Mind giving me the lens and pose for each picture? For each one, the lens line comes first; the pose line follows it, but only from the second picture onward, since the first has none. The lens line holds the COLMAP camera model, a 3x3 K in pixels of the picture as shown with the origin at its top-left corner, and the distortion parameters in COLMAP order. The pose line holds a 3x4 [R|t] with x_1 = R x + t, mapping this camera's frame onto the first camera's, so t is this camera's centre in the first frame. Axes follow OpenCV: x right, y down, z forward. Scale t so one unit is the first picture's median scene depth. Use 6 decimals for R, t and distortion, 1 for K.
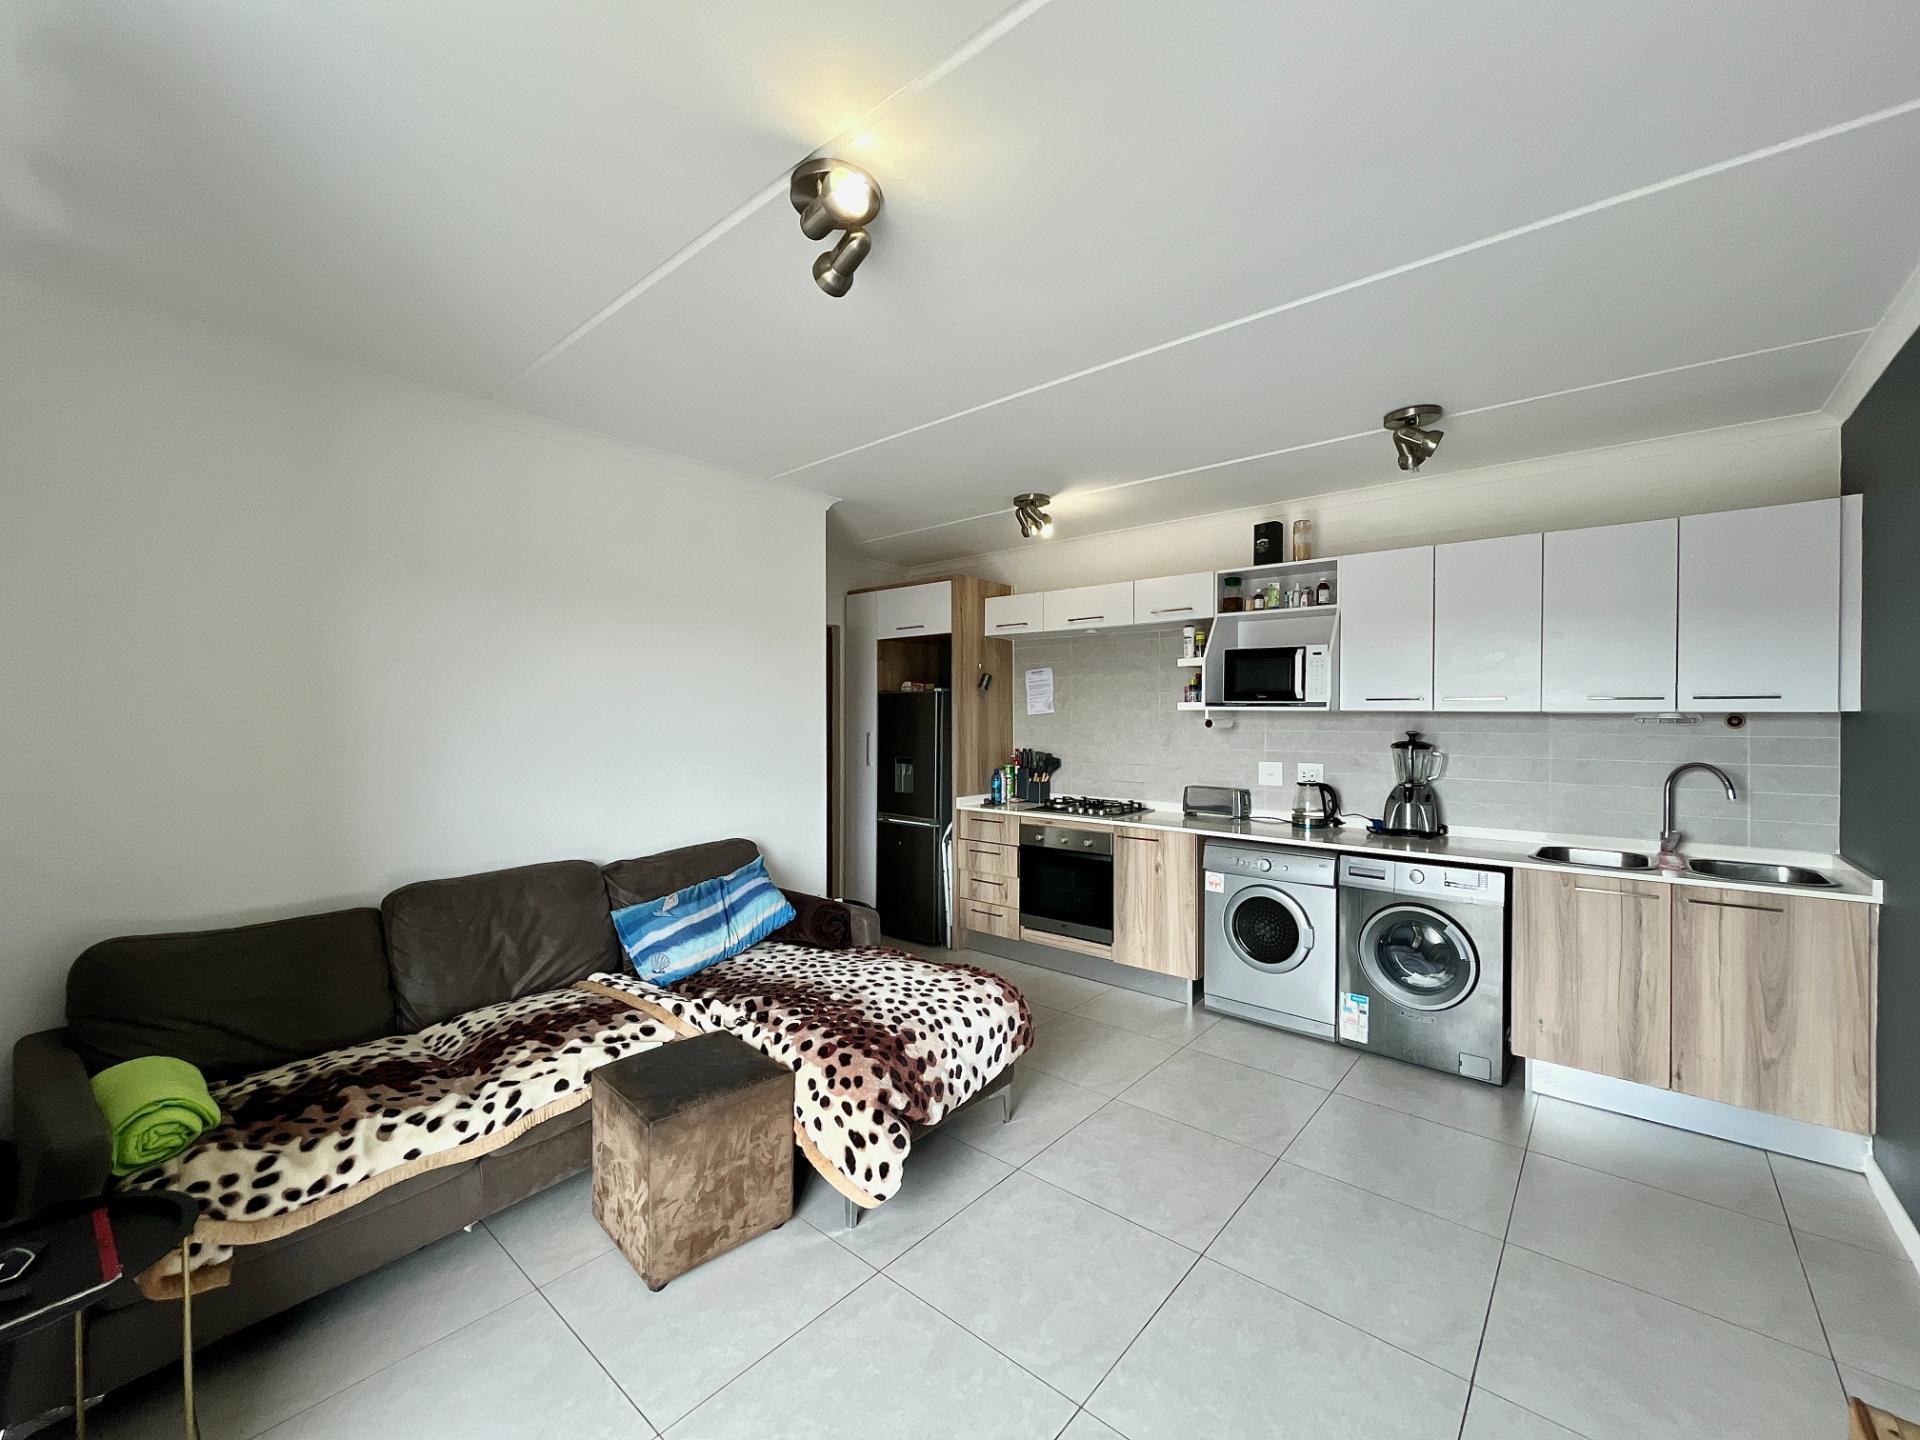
lens RADIAL K [[774.6, 0, 957.2], [0, 774.6, 718.9], [0, 0, 1]] dist [-0.003382, -0.000355]
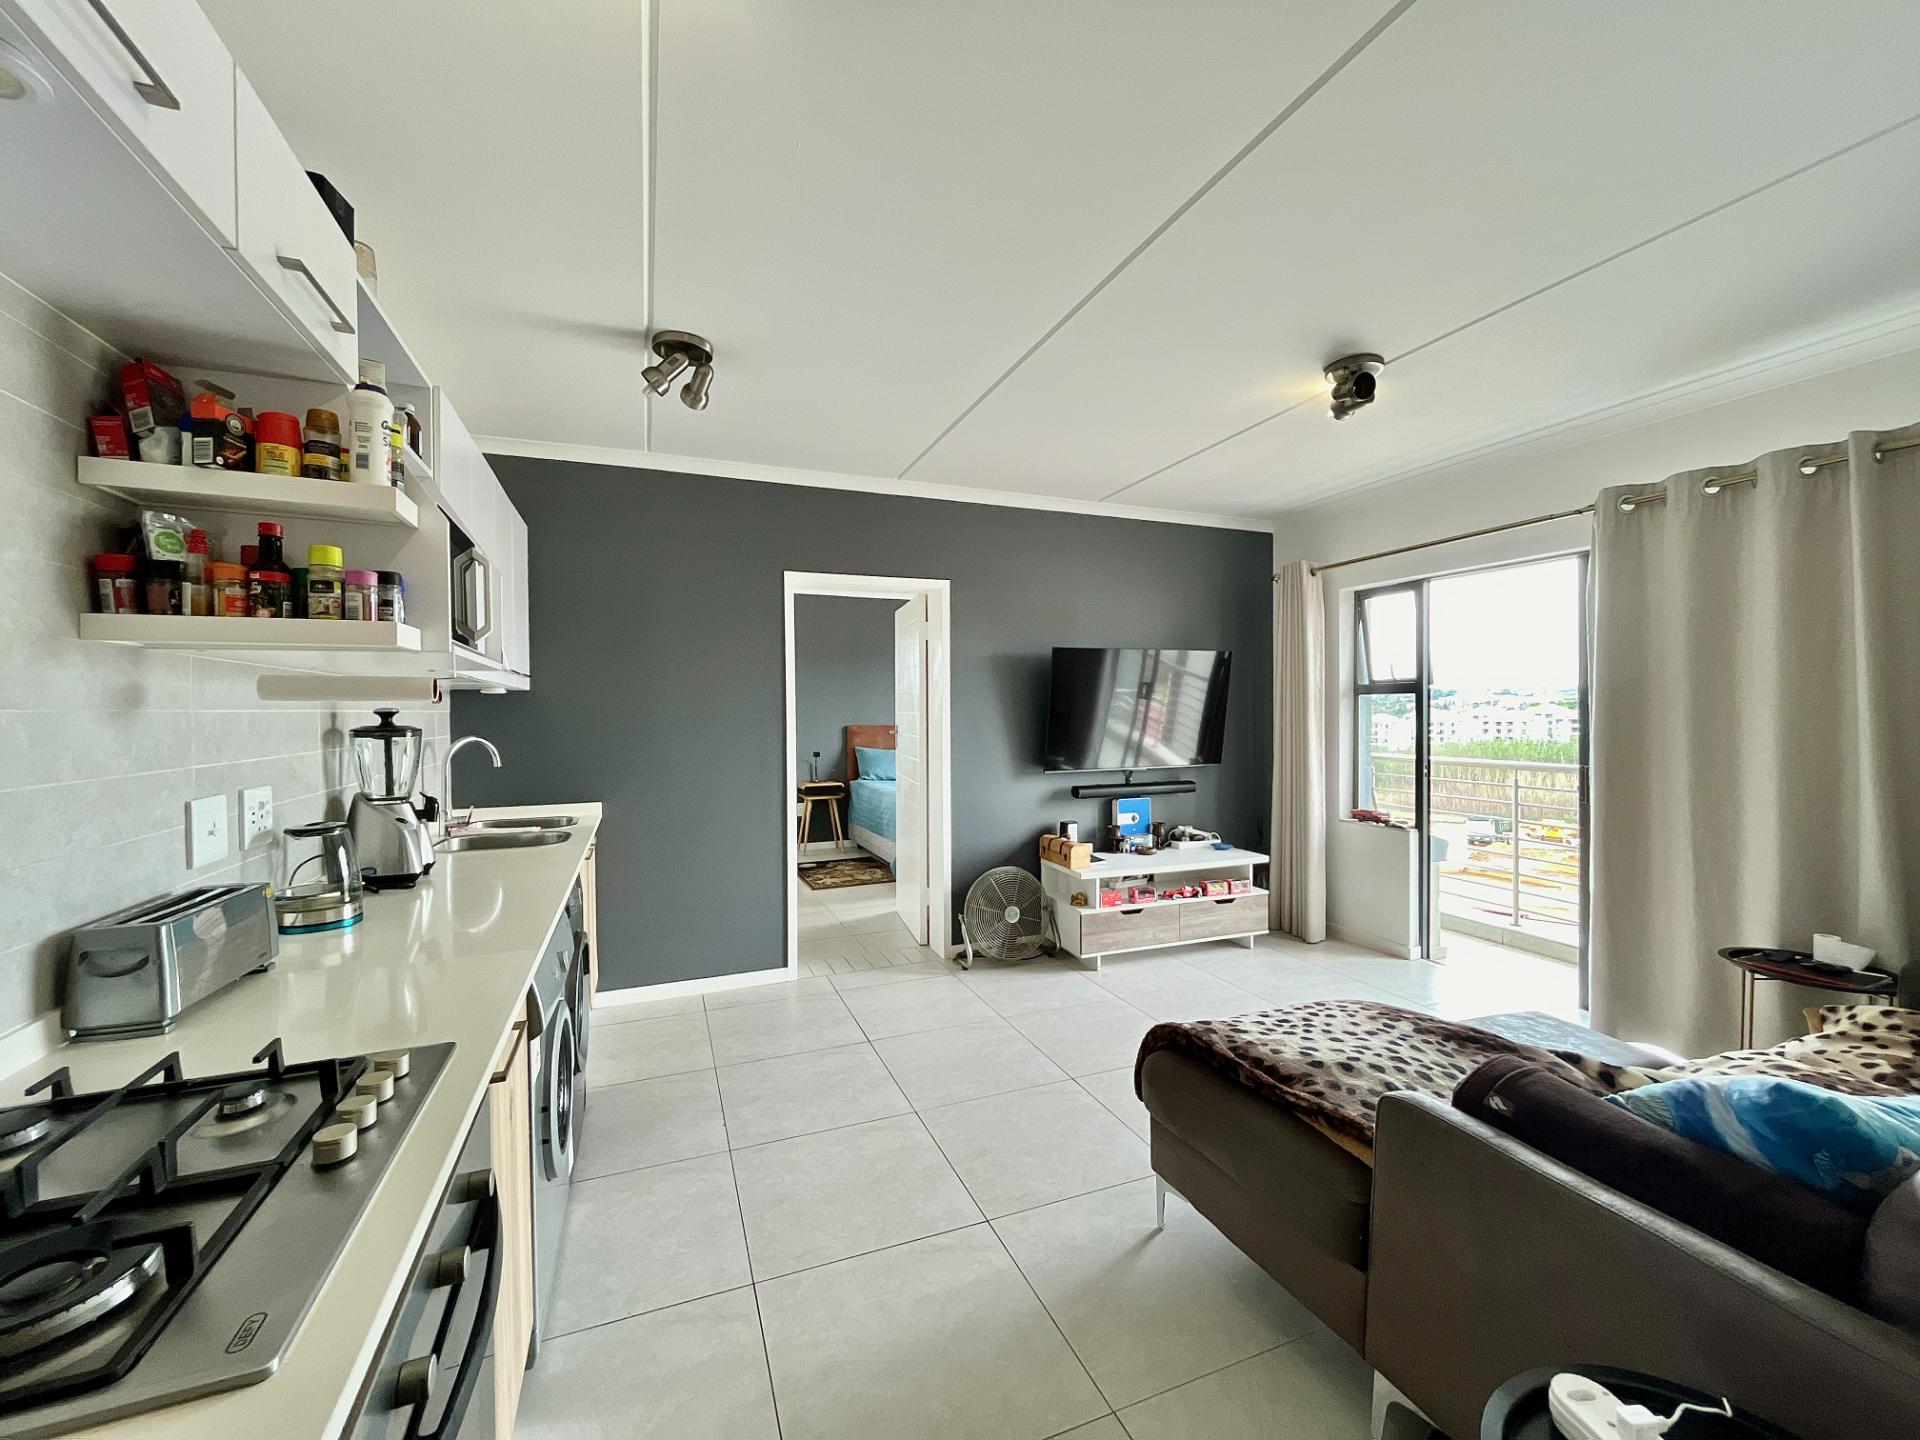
lens RADIAL K [[774.6, 0, 954.3], [0, 774.6, 719.1], [0, 0, 1]] dist [-0.003382, -0.000355]
pose [[-0.884383, -0.000985, 0.466760, -0.099543], [0.007603, 0.999835, 0.016515, 0.021824], [-0.466700, 0.018154, -0.884230, 1.629689]]
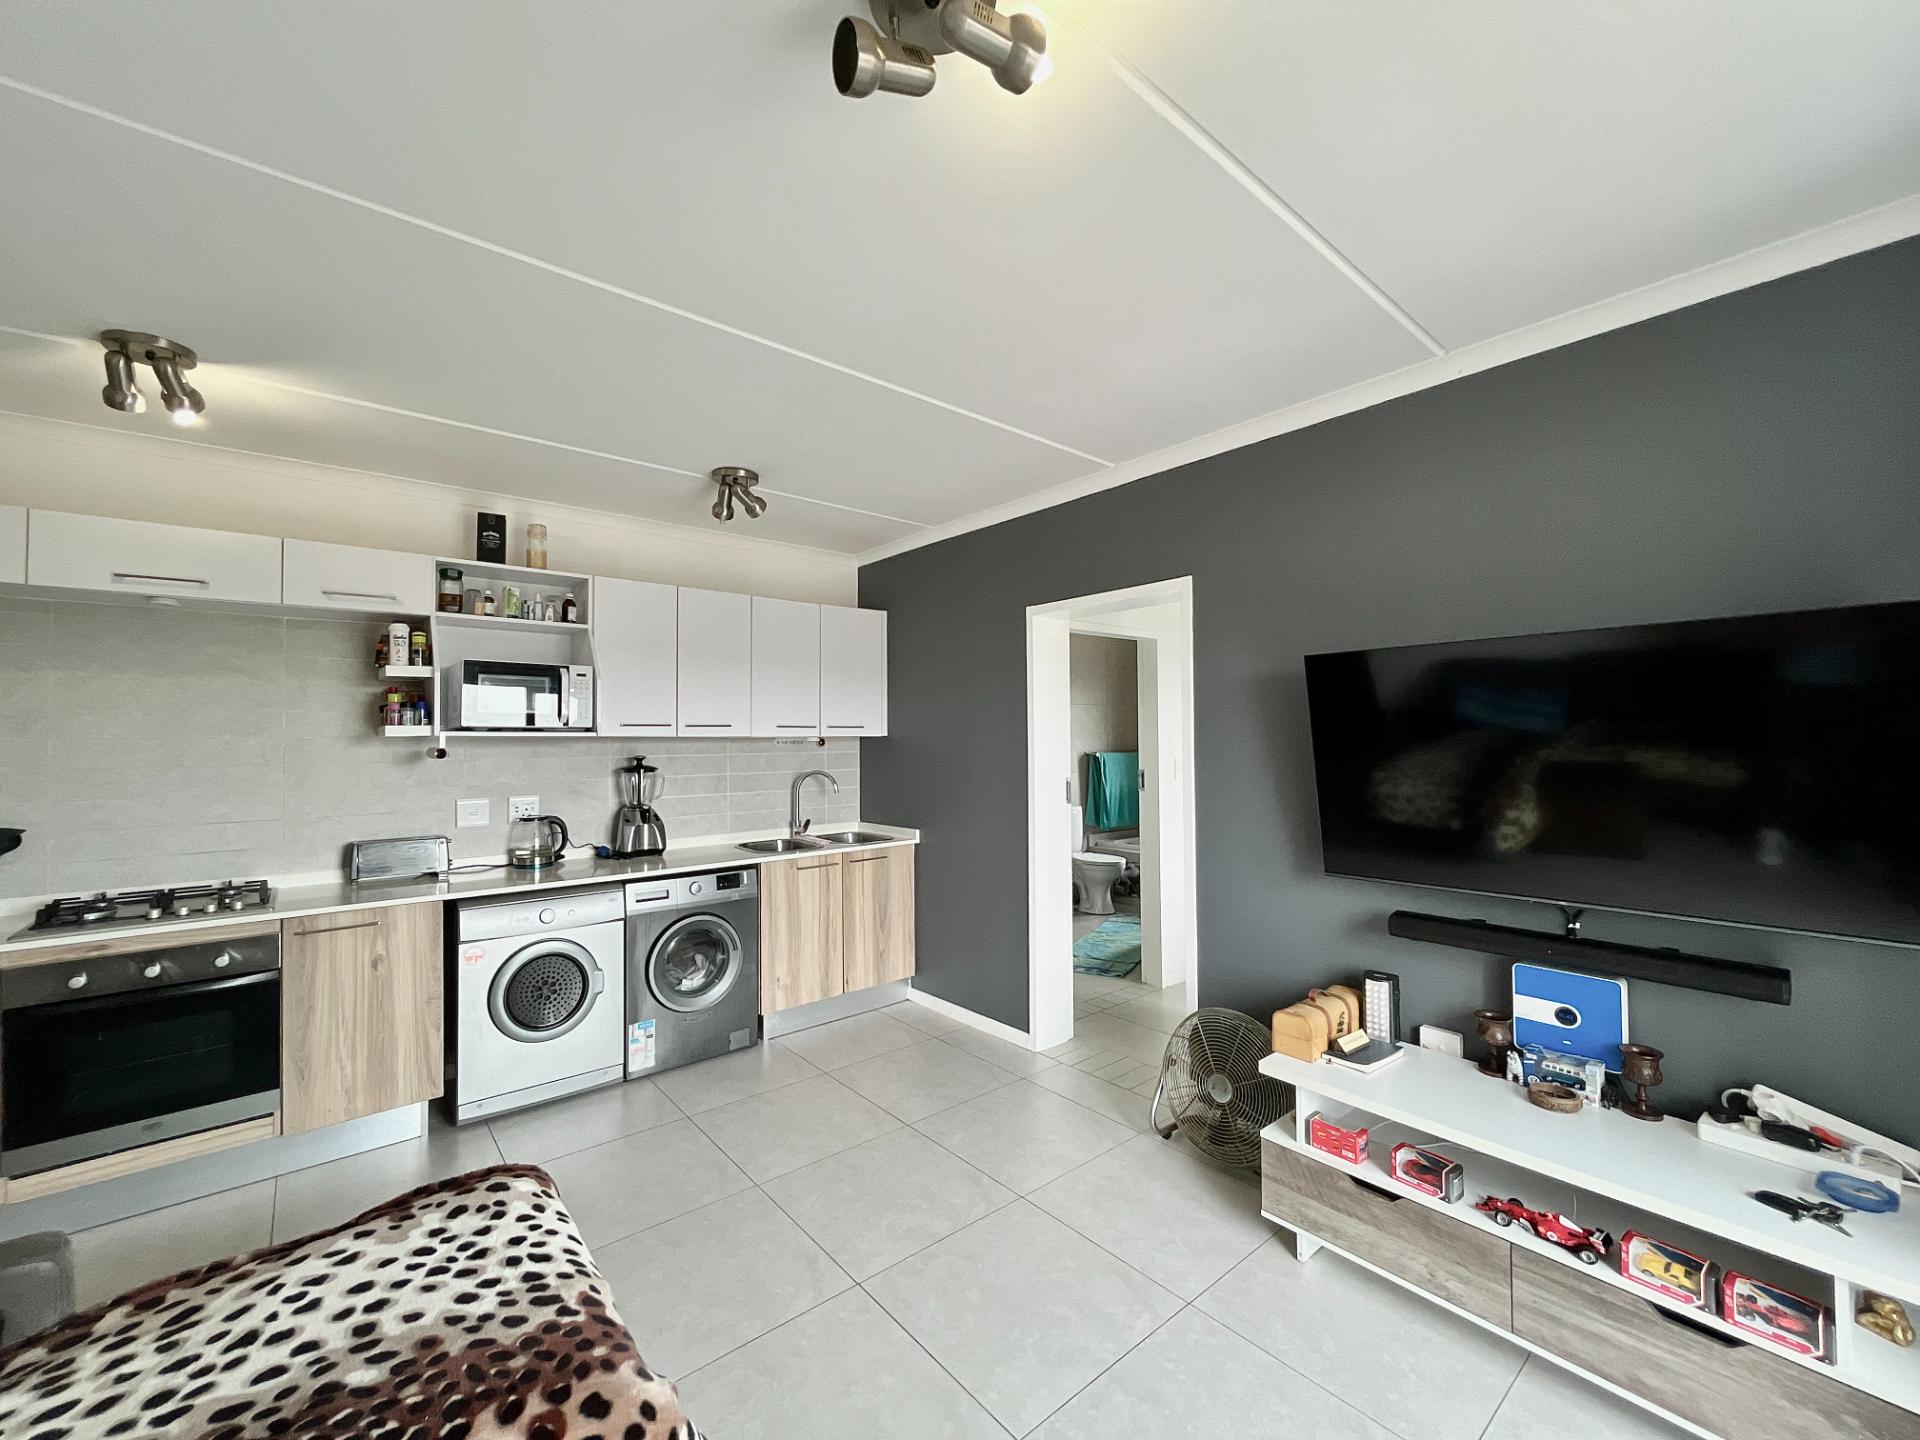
lens RADIAL K [[774.6, 0, 956.0], [0, 774.6, 716.7], [0, 0, 1]] dist [-0.003382, -0.000355]
pose [[0.163457, 0.022087, 0.986303, -0.466857], [0.013201, 0.999611, -0.024572, -0.006547], [-0.986462, 0.017037, 0.163101, 0.496512]]
